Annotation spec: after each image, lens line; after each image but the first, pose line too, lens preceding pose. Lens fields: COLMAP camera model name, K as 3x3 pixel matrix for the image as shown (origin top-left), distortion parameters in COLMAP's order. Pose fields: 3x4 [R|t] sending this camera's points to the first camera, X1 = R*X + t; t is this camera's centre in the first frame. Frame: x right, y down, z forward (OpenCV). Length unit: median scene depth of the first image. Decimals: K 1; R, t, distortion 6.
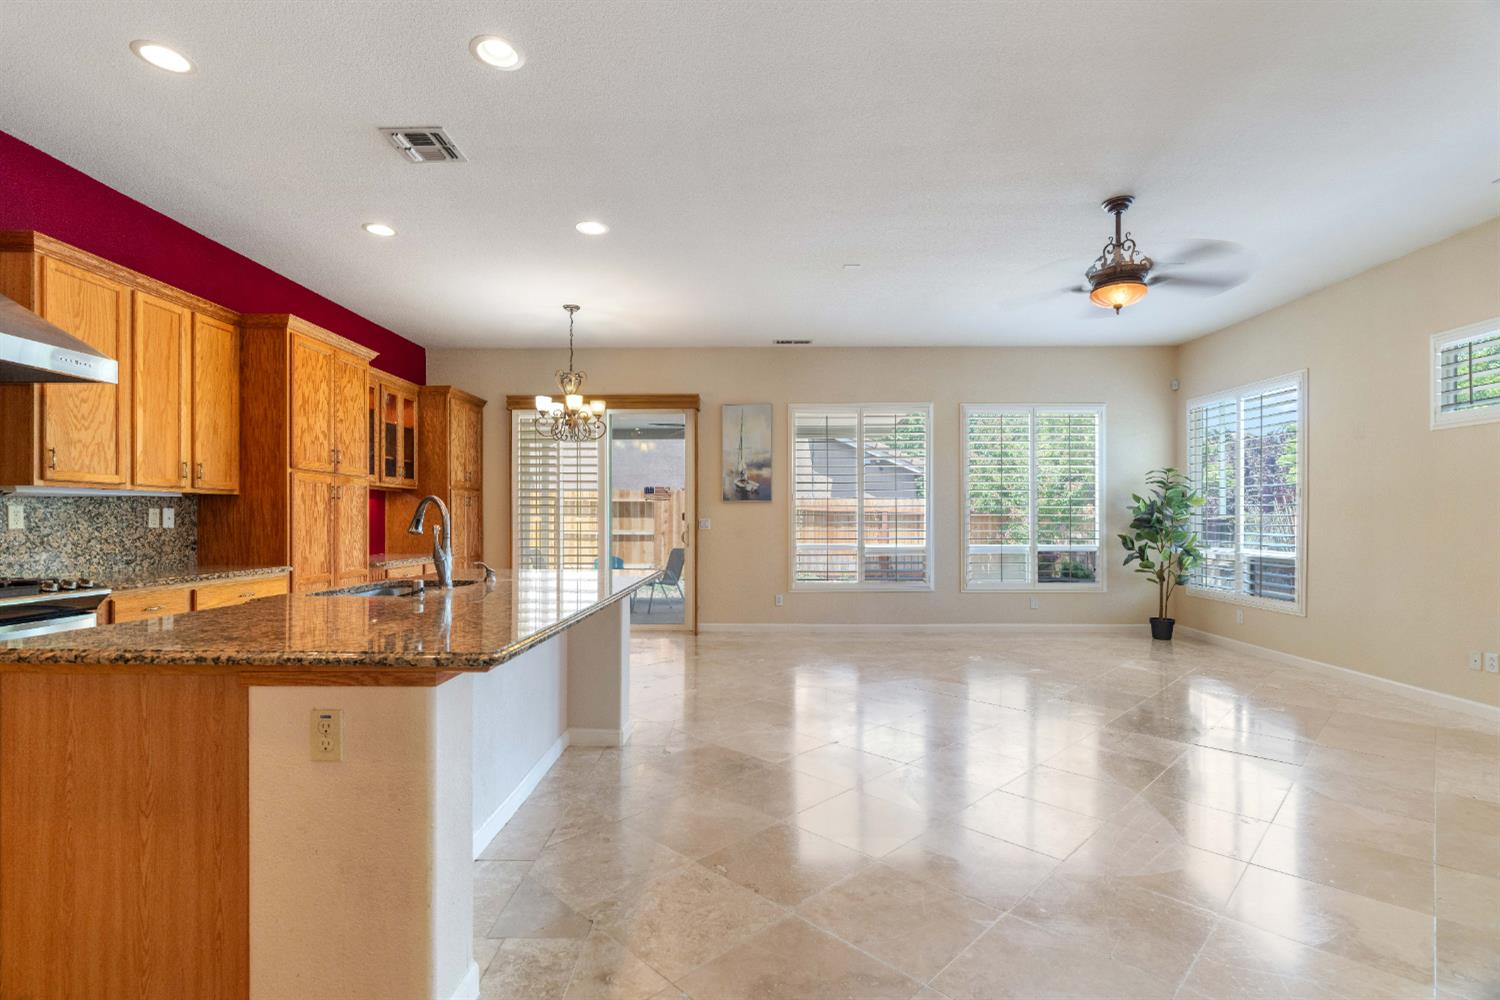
lens RADIAL K [[689.0, 0, 742.8], [0, 689.0, 519.6], [0, 0, 1]] dist [-0.002422, -0.000186]
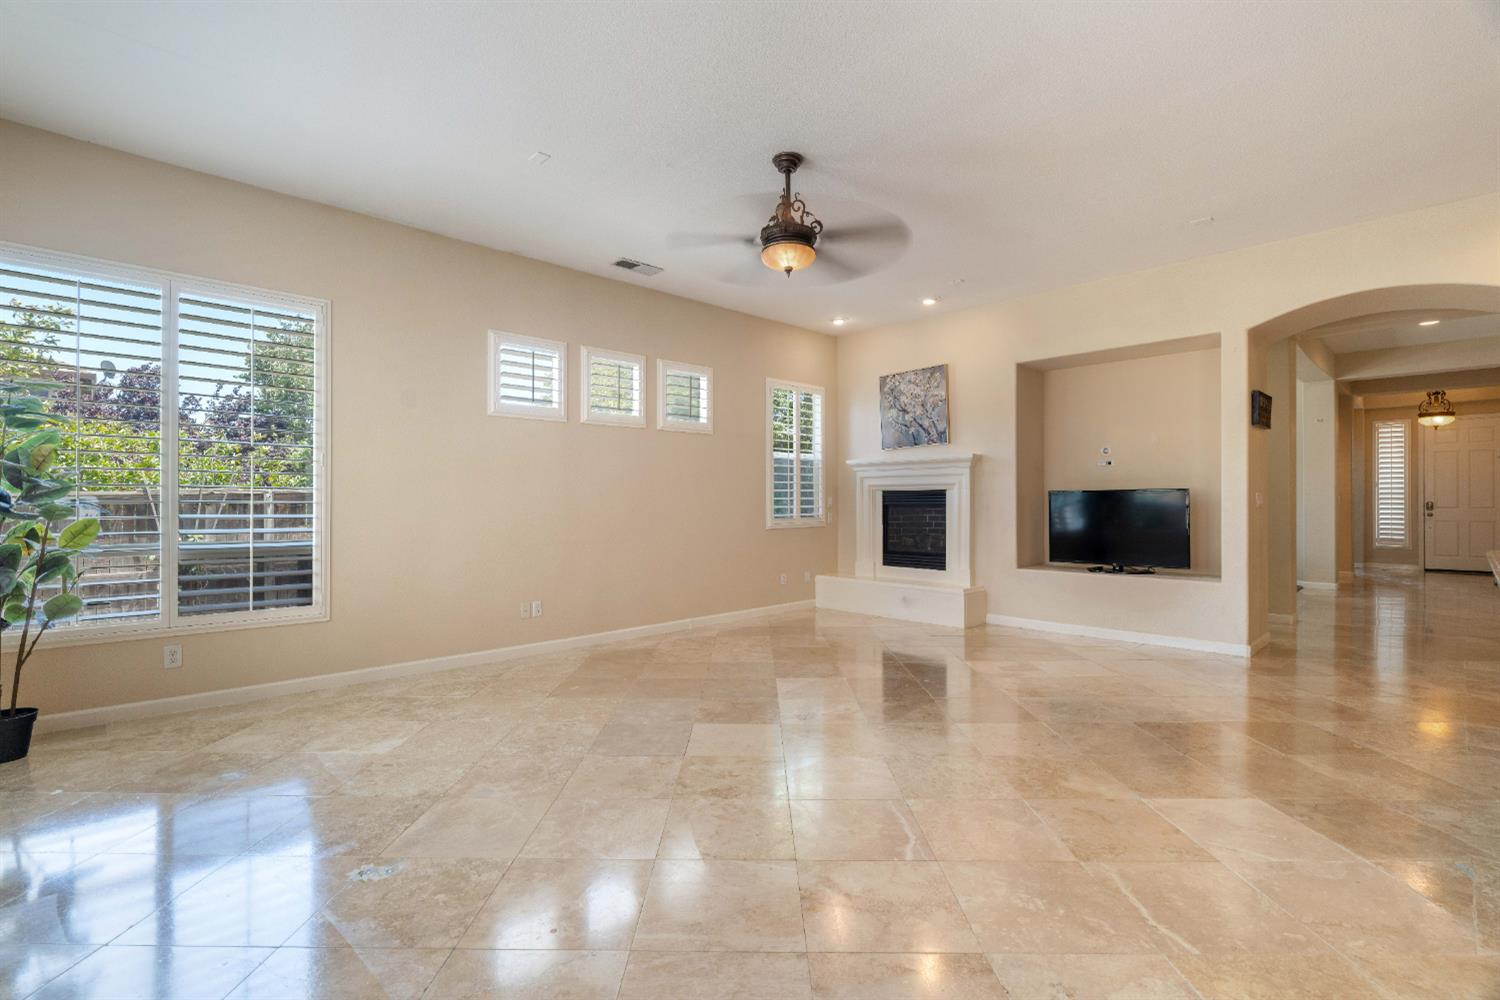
lens RADIAL K [[686.7, 0, 749.9], [0, 686.7, 502.4], [0, 0, 1]] dist [-0.002333, 0.000181]
pose [[-0.706647, -0.002651, 0.707561, -0.075671], [0.000089, 0.999993, 0.003836, 0.006336], [-0.707566, 0.002773, -0.706642, 1.485892]]
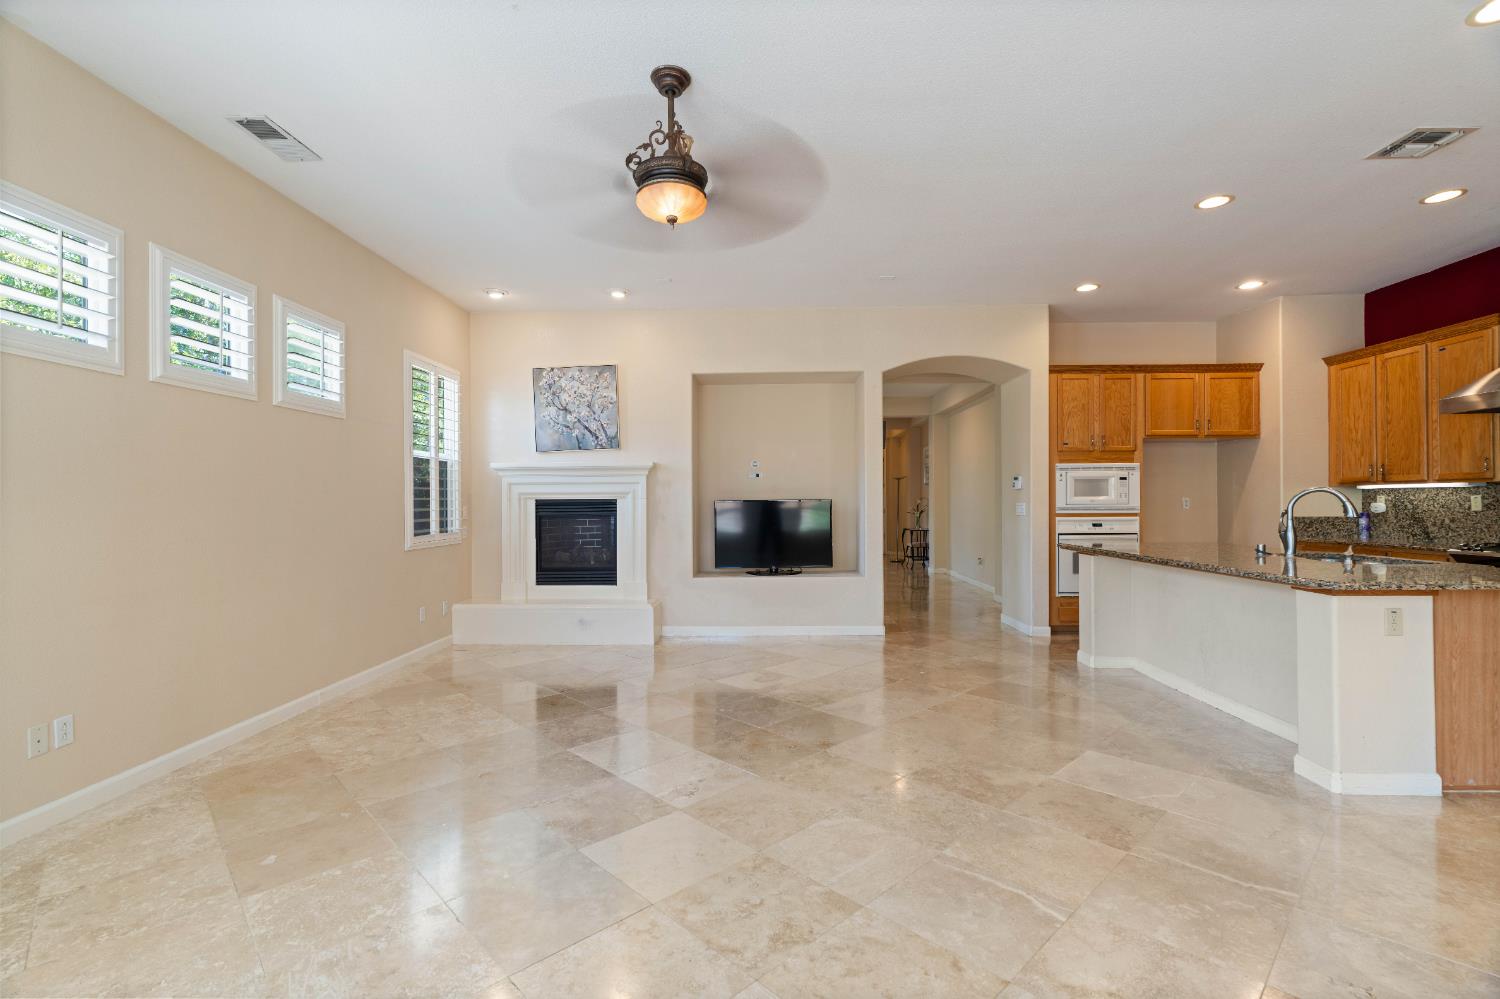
lens RADIAL K [[676.1, 0, 747.6], [0, 676.1, 501.4], [0, 0, 1]] dist [-0.004515, 0.001109]
pose [[-0.999866, 0.003812, 0.015915, 0.394685], [0.003766, 0.999989, -0.002950, -0.005274], [-0.015926, -0.002890, -0.999869, 1.498086]]
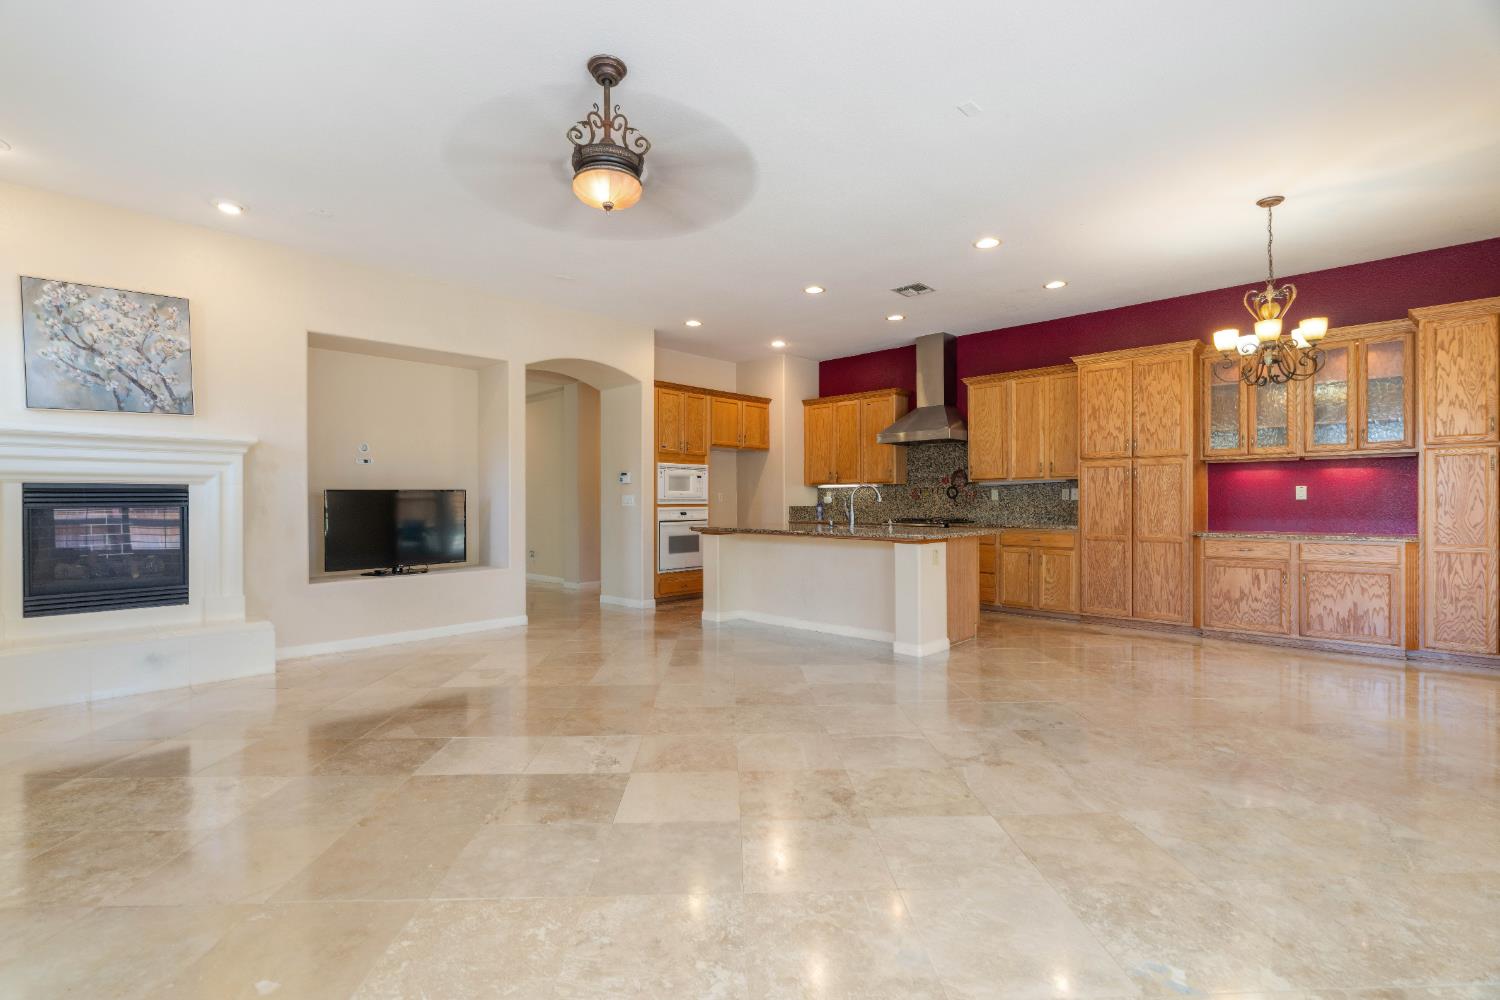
lens RADIAL K [[686.7, 0, 749.9], [0, 686.7, 502.4], [0, 0, 1]] dist [-0.002333, 0.000181]
pose [[-0.679344, 0.002032, -0.733817, 0.864036], [0.003820, 0.999992, -0.000767, 0.014781], [0.733810, -0.003324, -0.679347, 1.416169]]
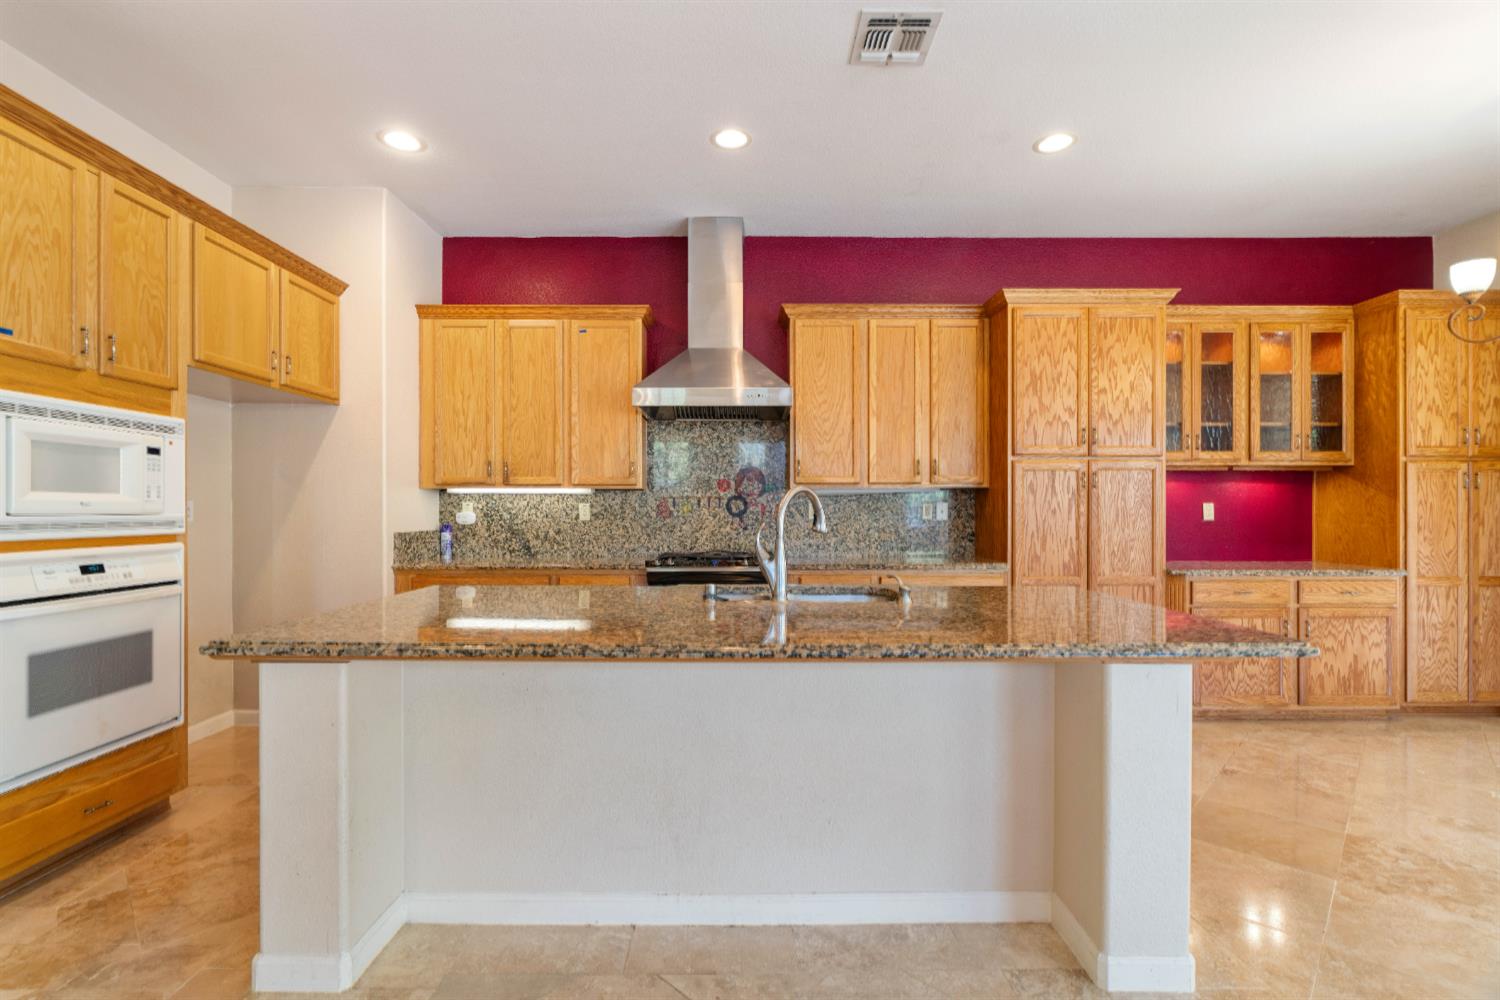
lens RADIAL K [[687.7, 0, 745.3], [0, 687.7, 511.7], [0, 0, 1]] dist [-0.003513, -0.000040]
pose [[0.018849, 0.001080, -0.999822, 0.237074], [0.001318, 0.999999, 0.001105, -0.002431], [0.999821, -0.001338, 0.018847, 0.602267]]
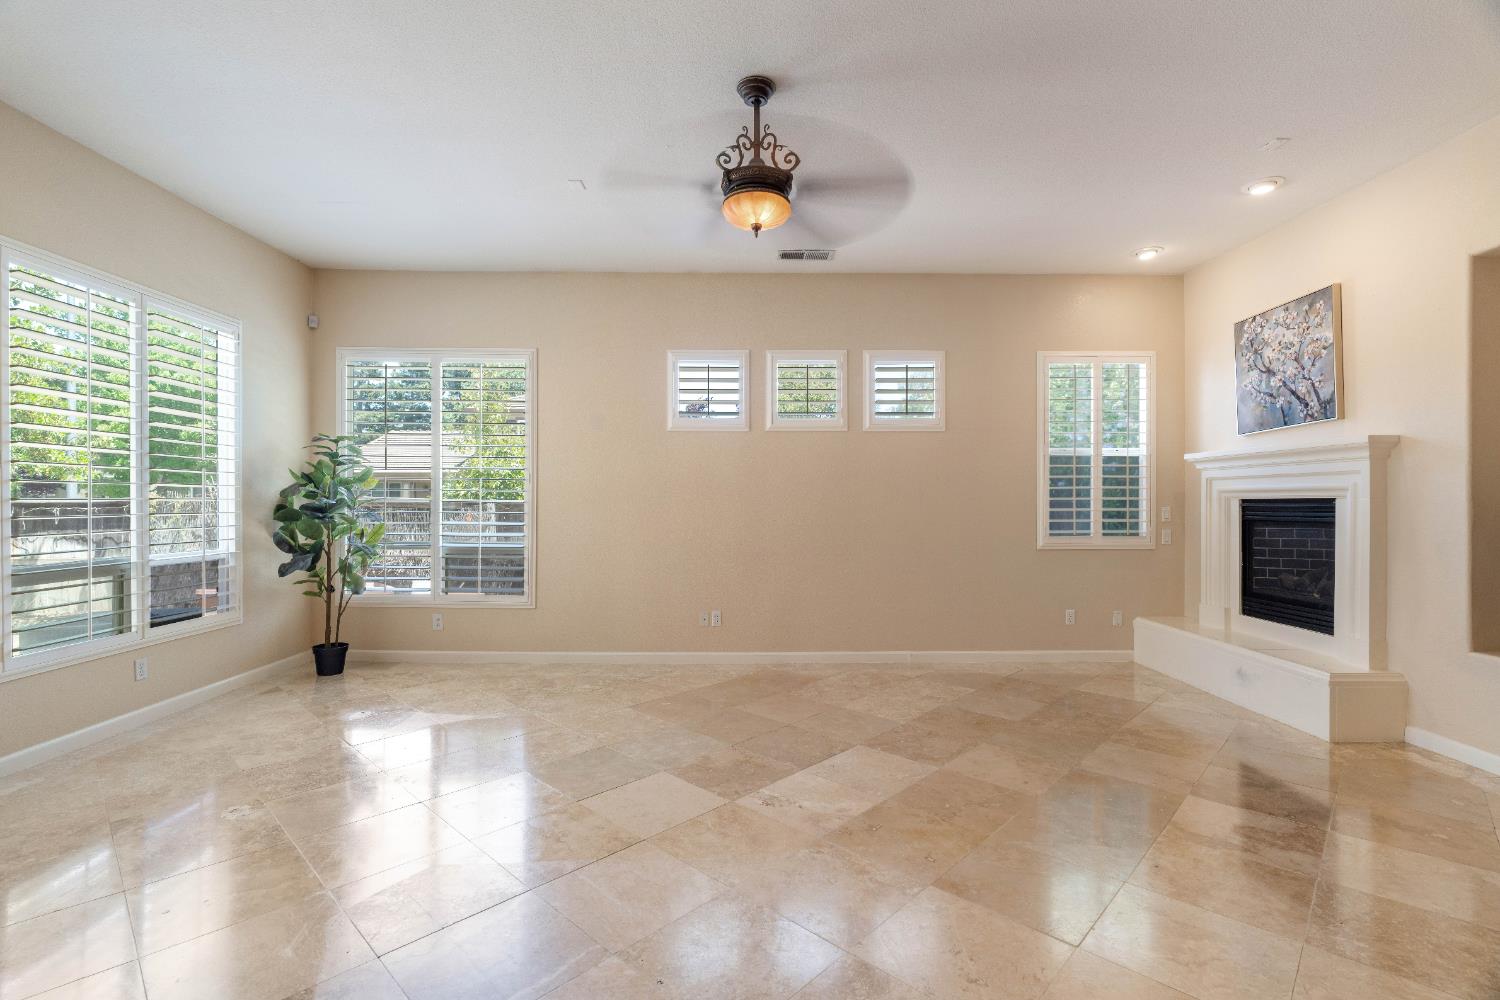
lens RADIAL K [[683.6, 0, 747.0], [0, 683.6, 503.2], [0, 0, 1]] dist [-0.003082, -0.000139]
pose [[-0.025829, -0.005374, 0.999652, -0.170146], [-0.001388, 0.999985, 0.005339, -0.013014], [-0.999665, -0.001250, -0.025836, 0.896473]]
